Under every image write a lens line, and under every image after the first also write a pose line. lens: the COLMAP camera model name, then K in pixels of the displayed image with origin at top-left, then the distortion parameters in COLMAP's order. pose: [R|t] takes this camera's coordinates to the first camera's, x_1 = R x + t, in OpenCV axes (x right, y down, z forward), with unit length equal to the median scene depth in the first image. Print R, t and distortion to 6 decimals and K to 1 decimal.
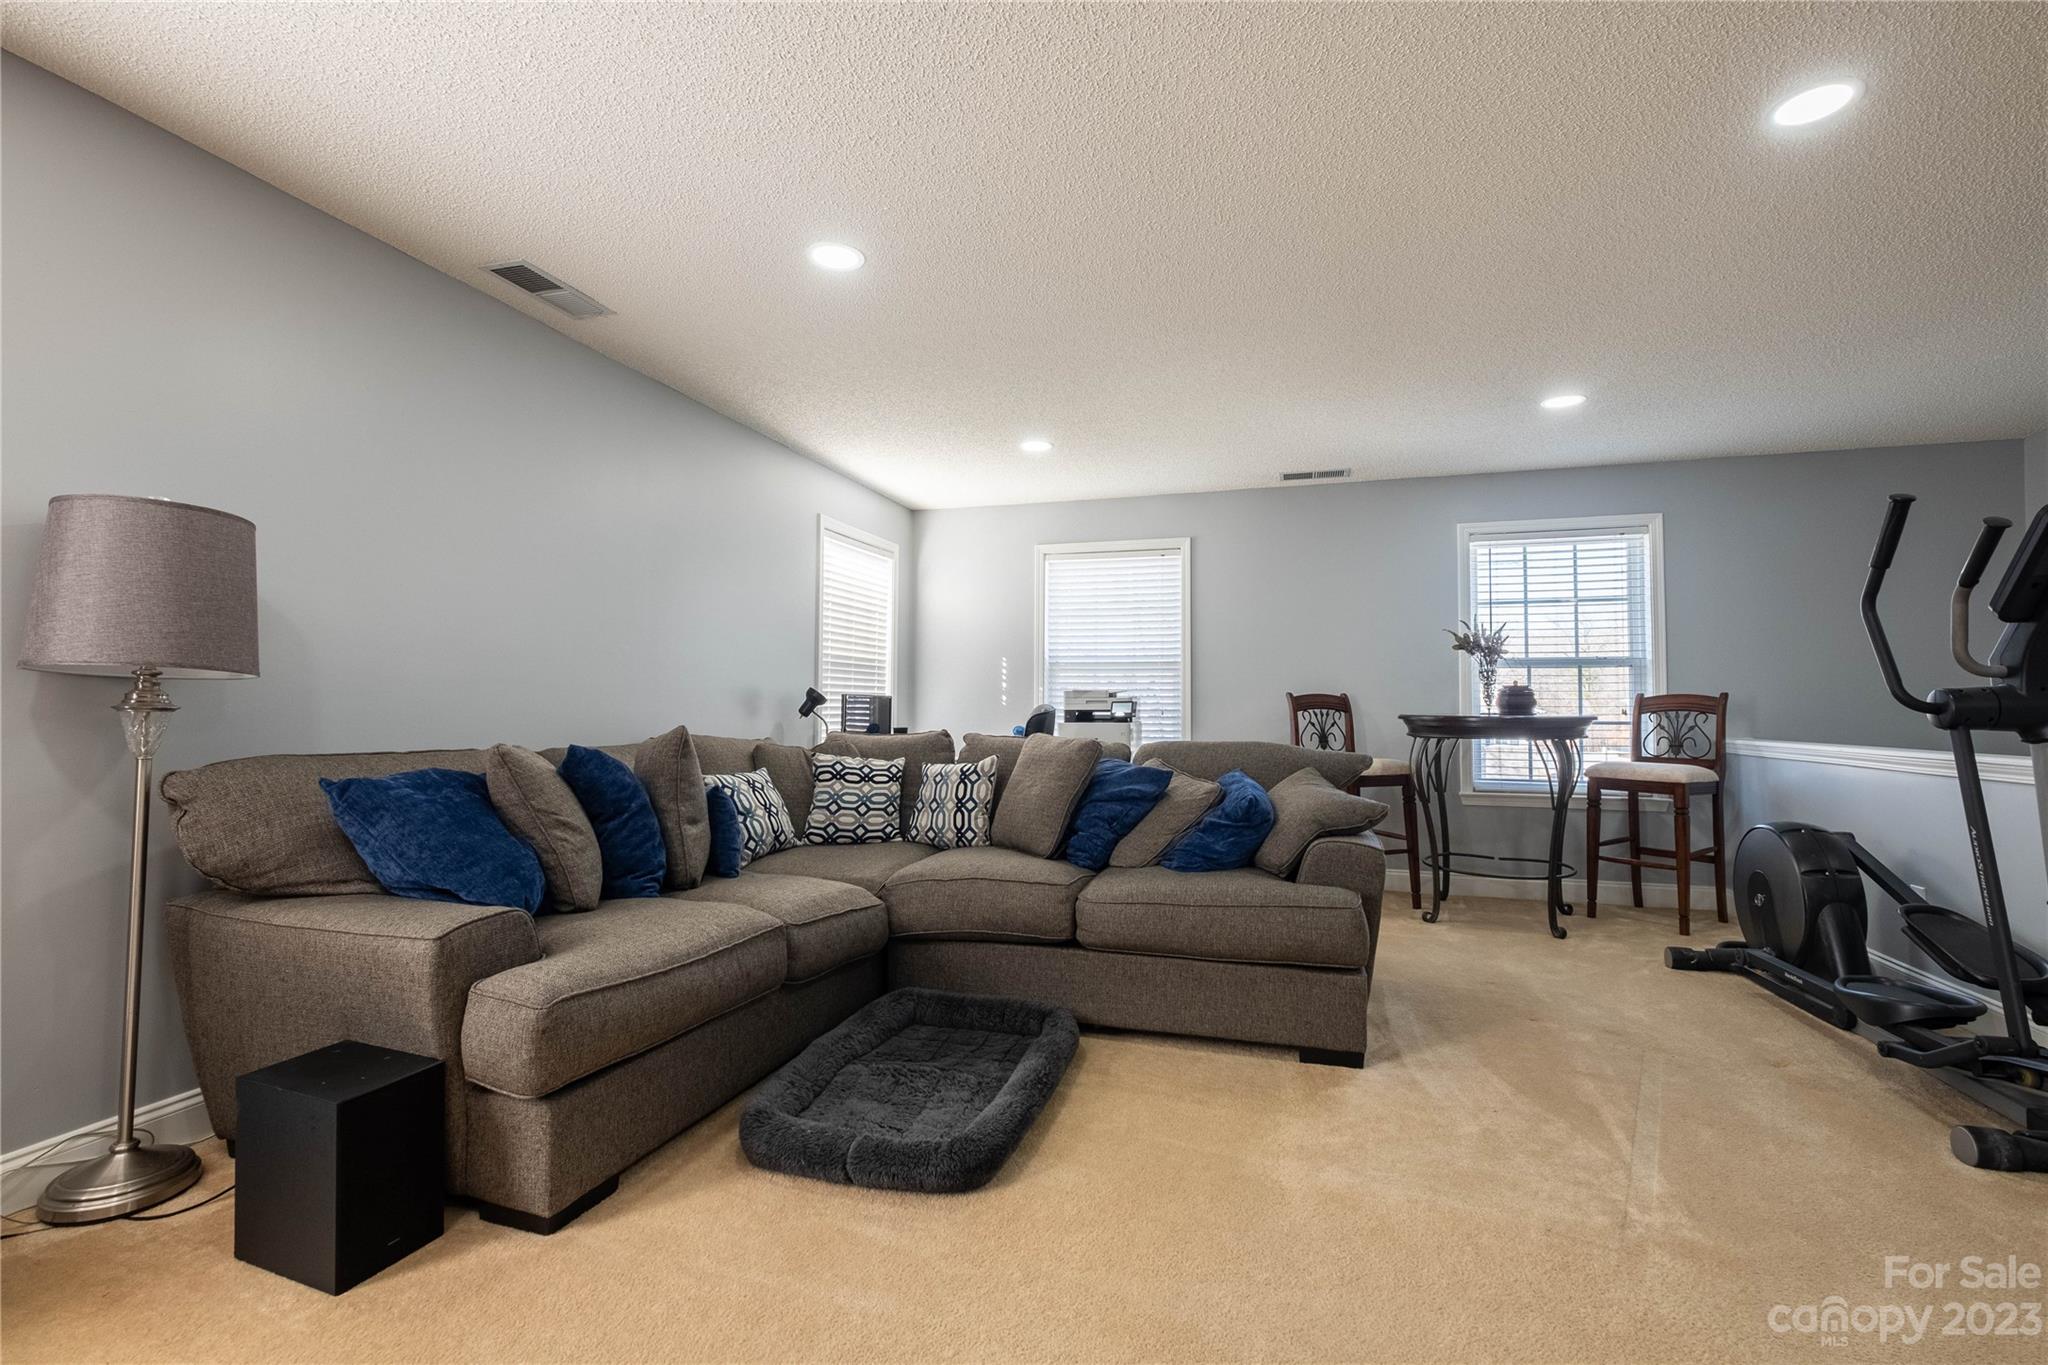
lens RADIAL K [[898.0, 0, 1023.1], [0, 898.0, 677.7], [0, 0, 1]] dist [-0.000646, -0.000719]
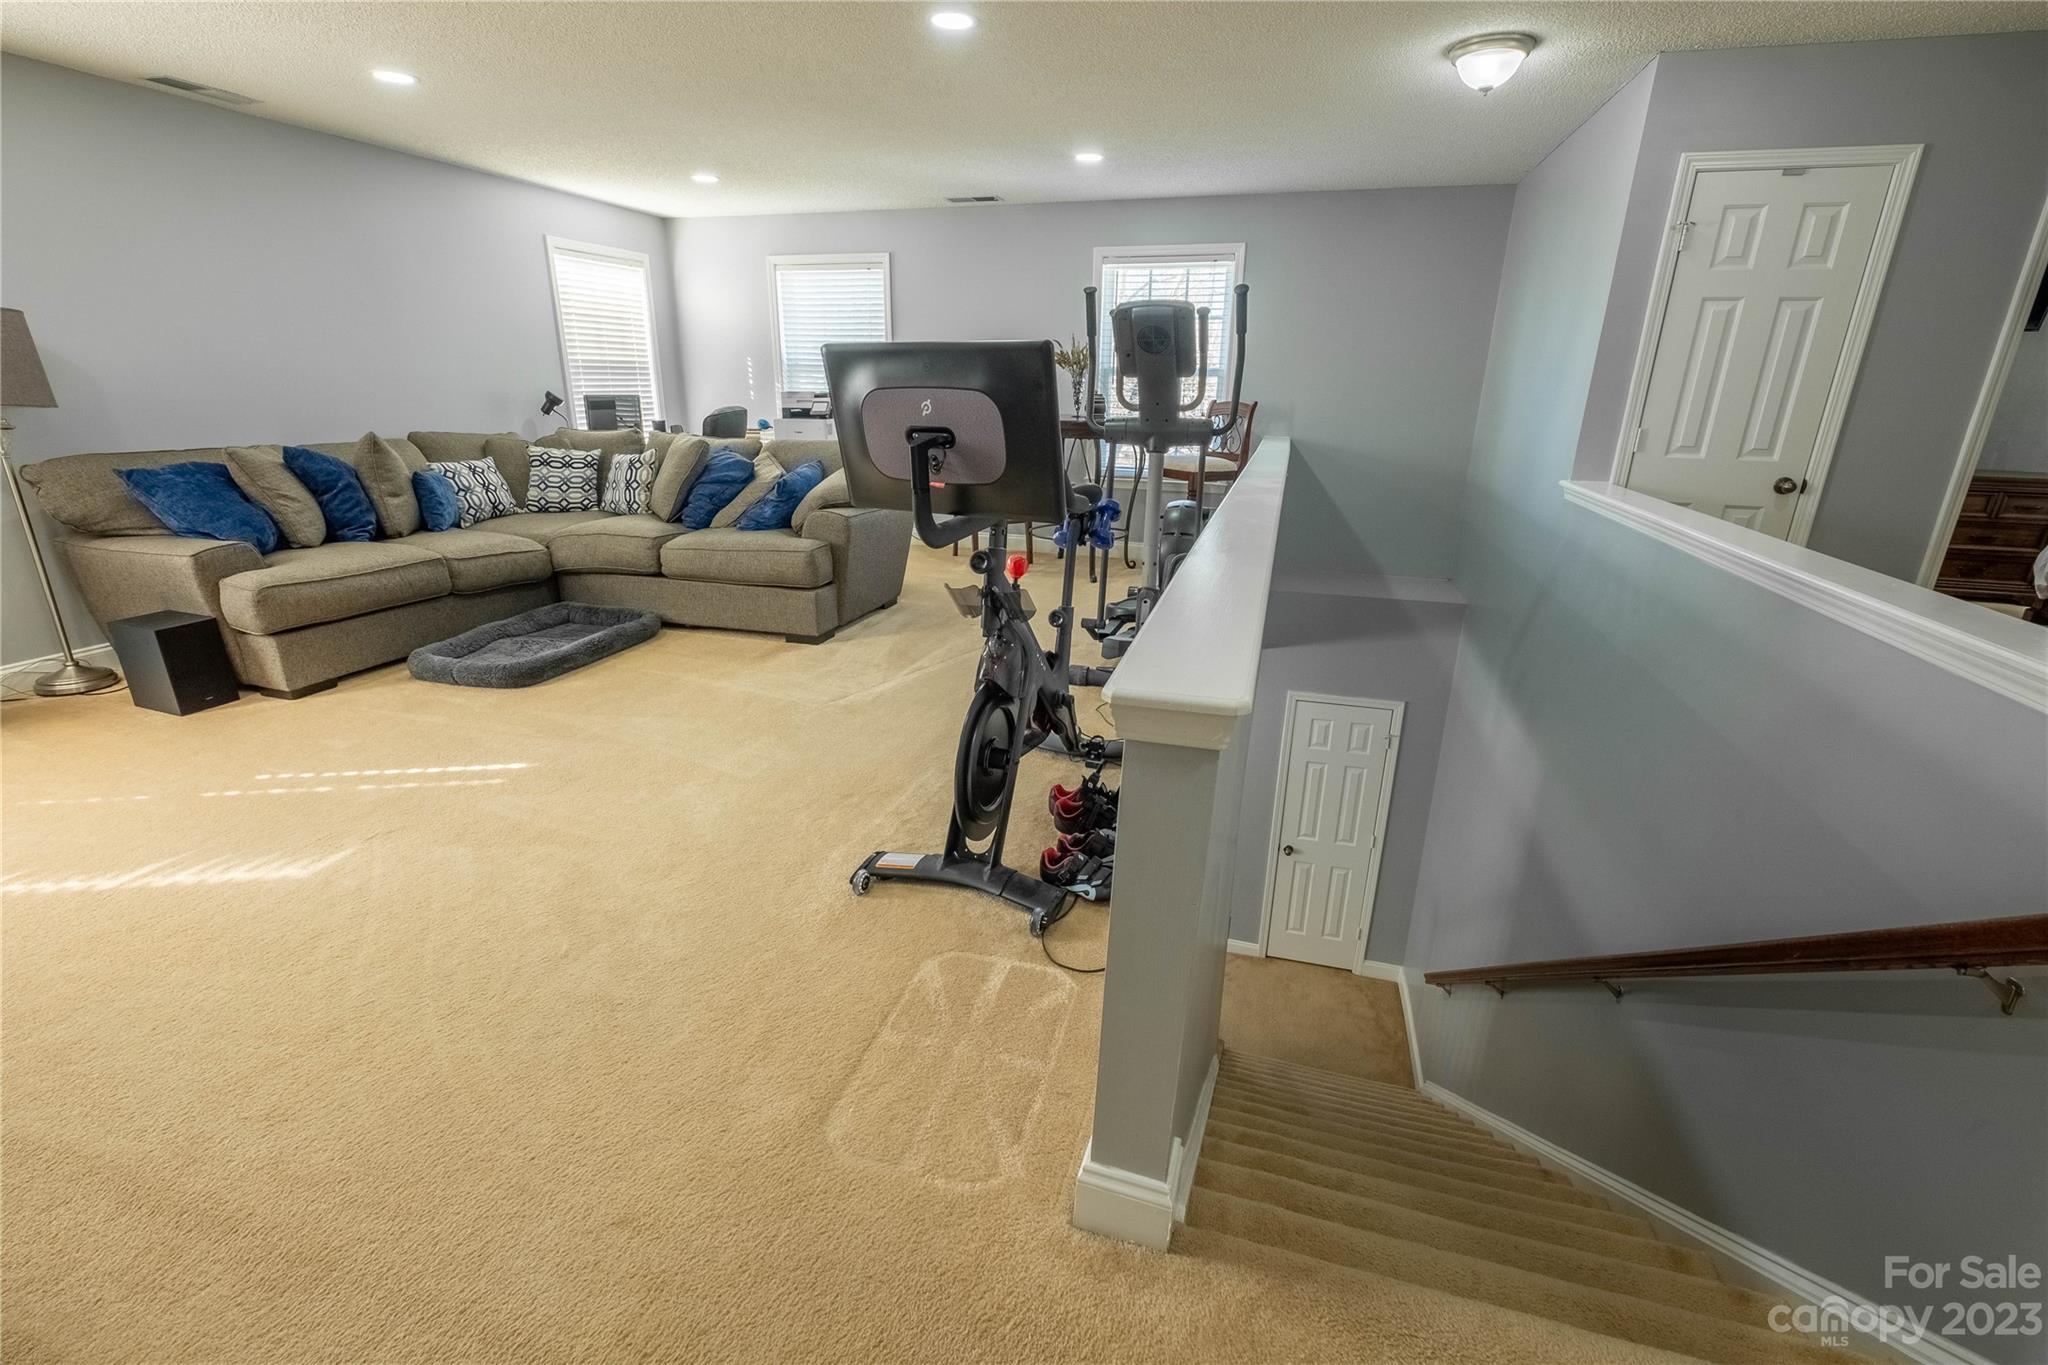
lens RADIAL K [[898.0, 0, 1023.1], [0, 898.0, 677.7], [0, 0, 1]] dist [-0.000646, -0.000719]
pose [[0.999925, 0.004347, 0.011416, 0.714328], [-0.008048, 0.937477, 0.347954, -0.094370], [-0.009190, -0.348020, 0.937442, -0.584101]]
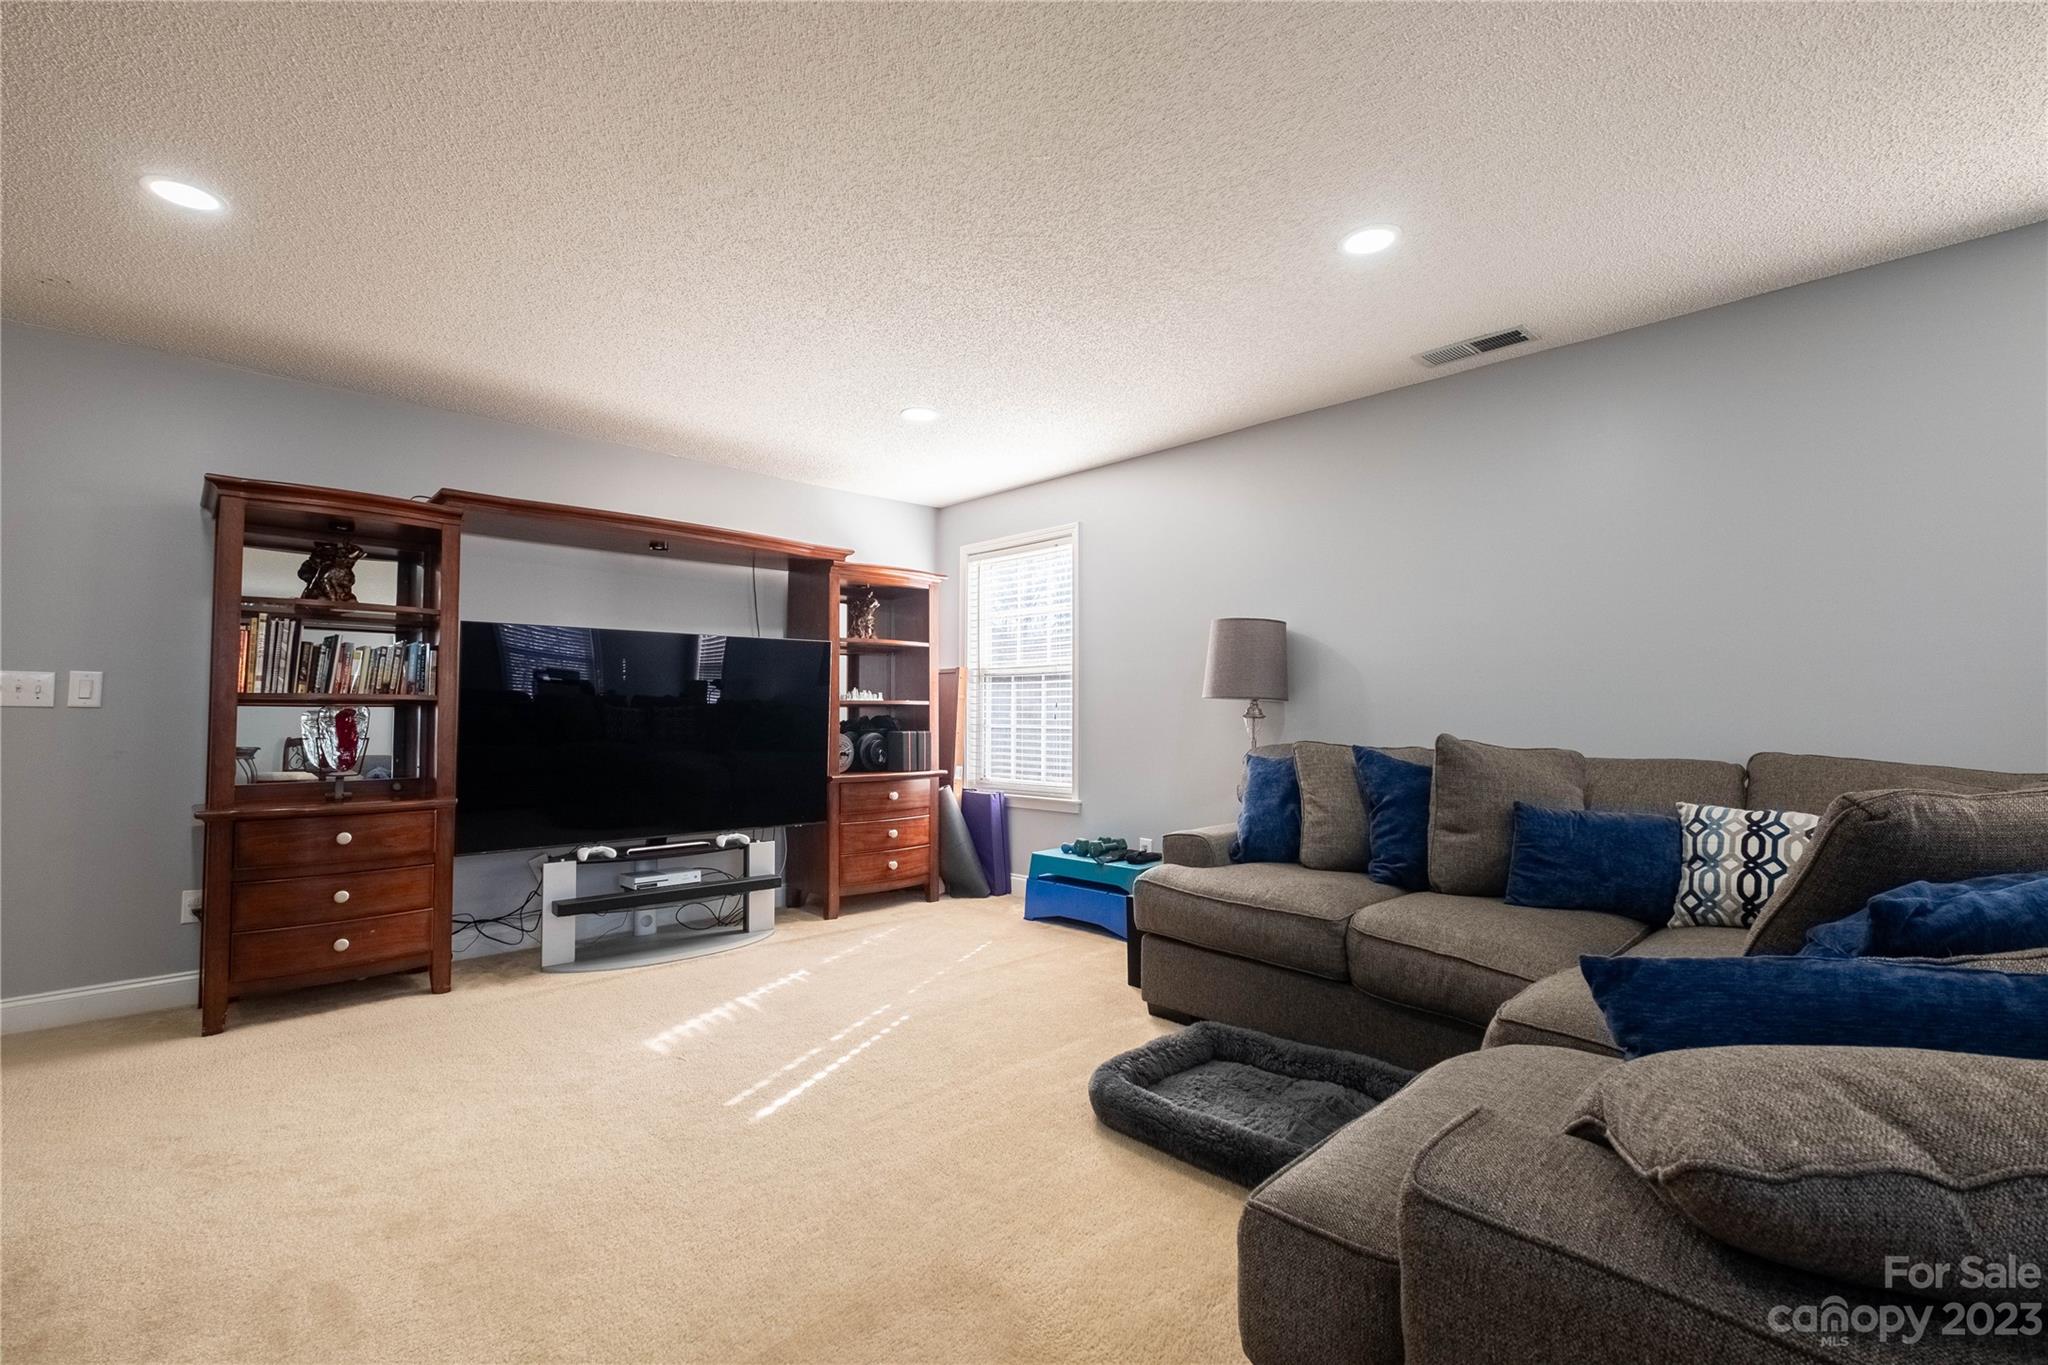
lens RADIAL K [[898.0, 0, 1023.1], [0, 898.0, 677.7], [0, 0, 1]] dist [-0.000646, -0.000719]
pose [[-0.480361, -0.041277, -0.876099, 0.758221], [0.025510, 0.997812, -0.060998, 0.041038], [0.876700, -0.051650, -0.478257, 1.083353]]
